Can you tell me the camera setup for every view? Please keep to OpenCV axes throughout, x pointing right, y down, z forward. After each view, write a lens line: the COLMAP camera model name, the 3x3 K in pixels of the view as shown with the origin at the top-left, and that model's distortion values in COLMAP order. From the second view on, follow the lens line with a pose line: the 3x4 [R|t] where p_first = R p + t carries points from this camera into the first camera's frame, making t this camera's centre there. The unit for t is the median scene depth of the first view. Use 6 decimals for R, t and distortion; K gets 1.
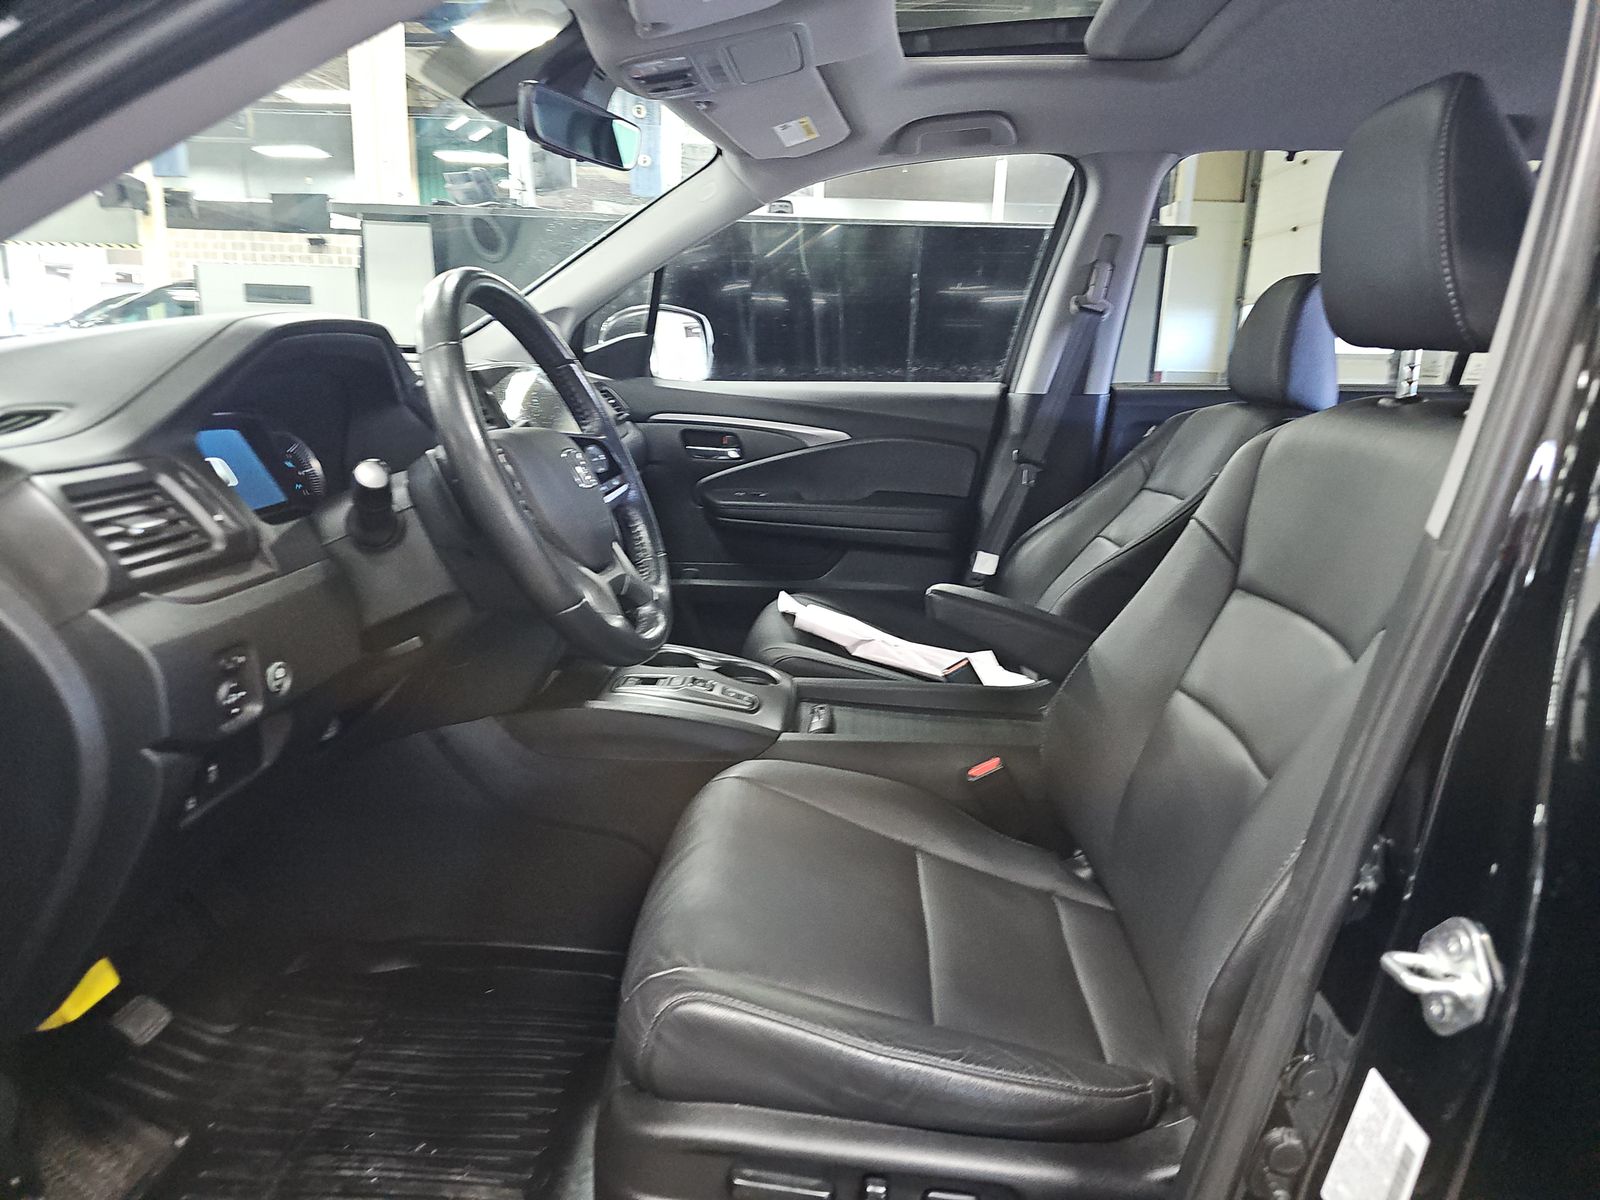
lens RADIAL K [[1040.9, 0, 817.4], [0, 1040.9, 613.2], [0, 0, 1]] dist [0.052661, -0.046673]
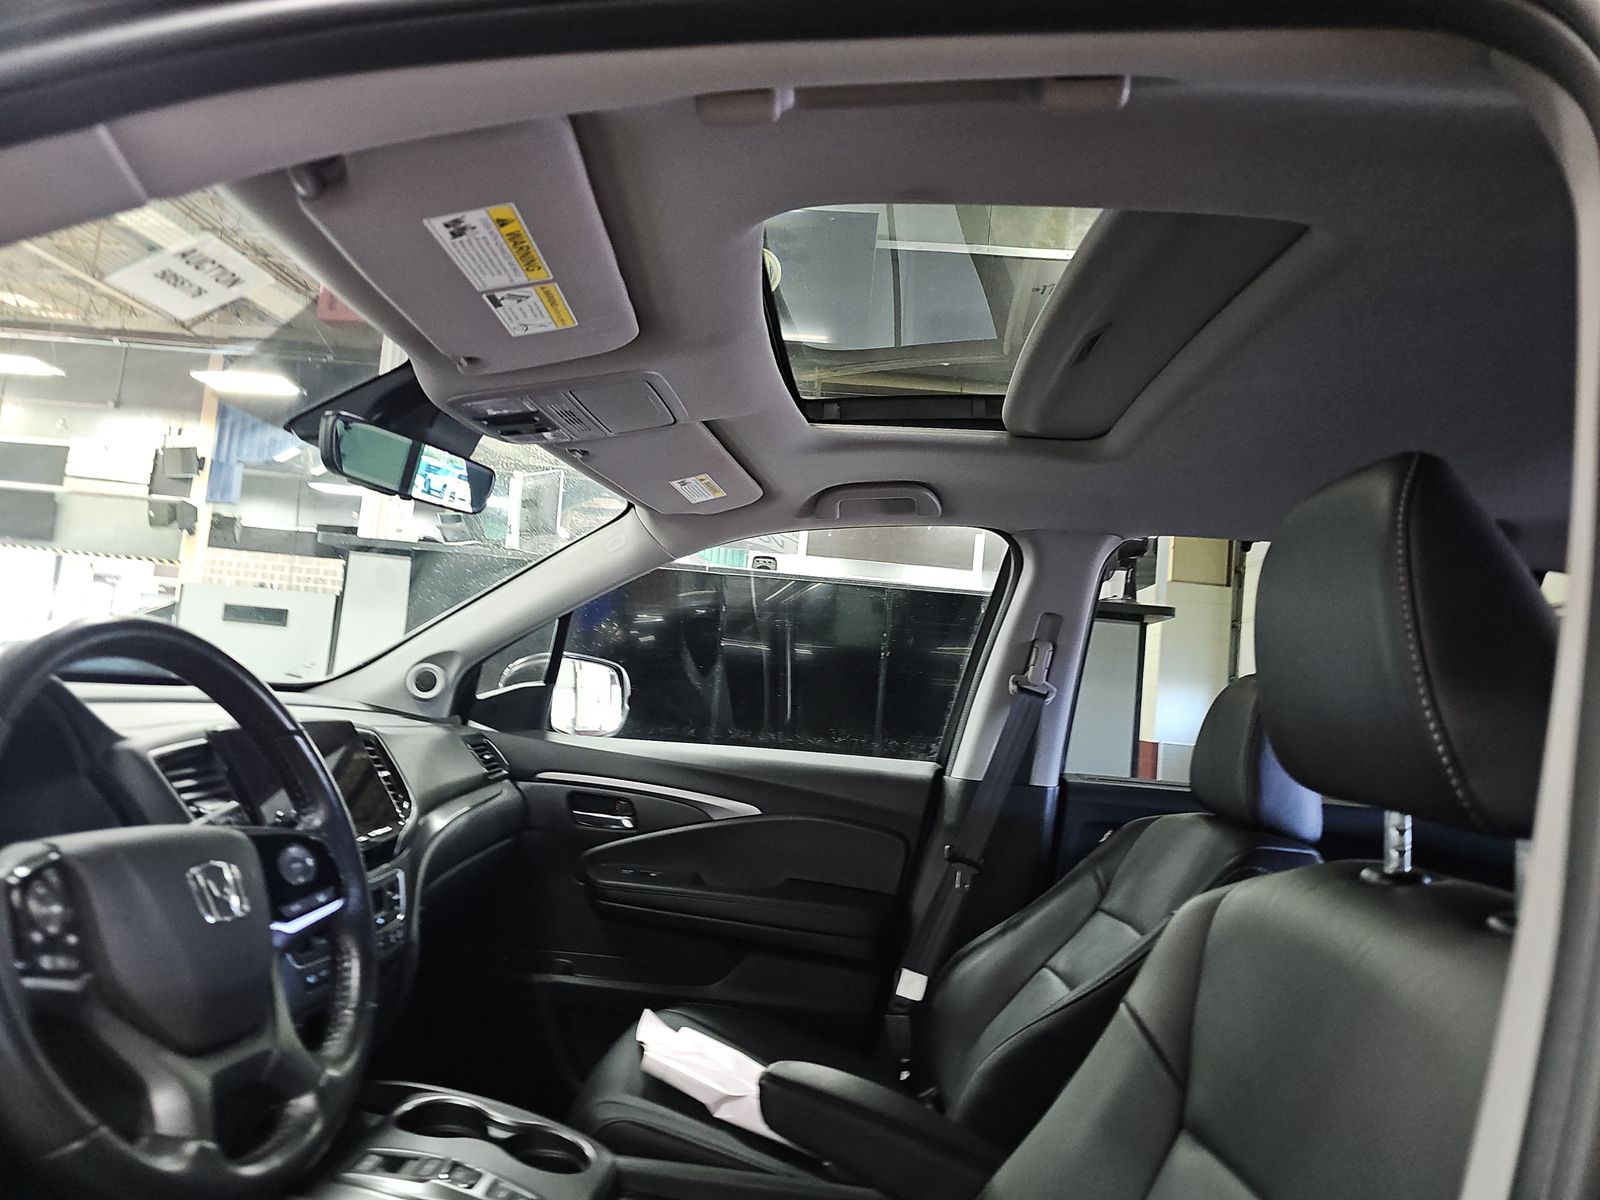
lens RADIAL K [[1047.2, 0, 800.0], [0, 1047.2, 600.0], [0, 0, 1]] dist [0.092660, -0.069100]
pose [[0.997676, 0.061069, -0.030231, 0.084747], [-0.067610, 0.942470, -0.327383, -0.056226], [0.008499, 0.328666, 0.944408, 0.130251]]
